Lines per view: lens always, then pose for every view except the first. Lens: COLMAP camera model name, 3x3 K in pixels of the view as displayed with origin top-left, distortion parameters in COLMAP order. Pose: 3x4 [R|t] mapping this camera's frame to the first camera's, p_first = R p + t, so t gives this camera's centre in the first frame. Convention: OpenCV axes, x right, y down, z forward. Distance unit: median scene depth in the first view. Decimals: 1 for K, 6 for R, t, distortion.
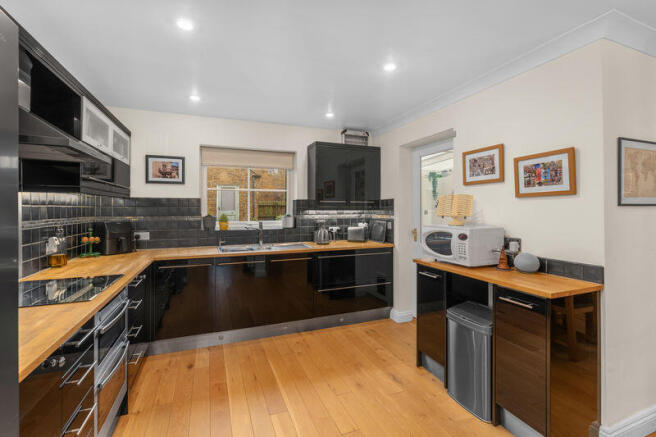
lens RADIAL K [[303.7, 0, 330.9], [0, 303.7, 211.7], [0, 0, 1]] dist [0.000660, -0.000193]
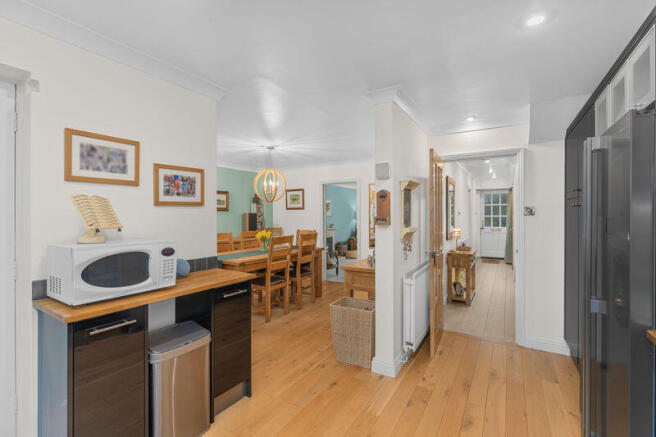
lens RADIAL K [[303.7, 0, 326.9], [0, 303.7, 213.3], [0, 0, 1]] dist [0.000660, -0.000193]
pose [[-0.598159, -0.003259, 0.801371, -0.486323], [0.000129, 0.999991, 0.004162, -0.025251], [-0.801378, 0.002593, -0.598153, 1.162259]]
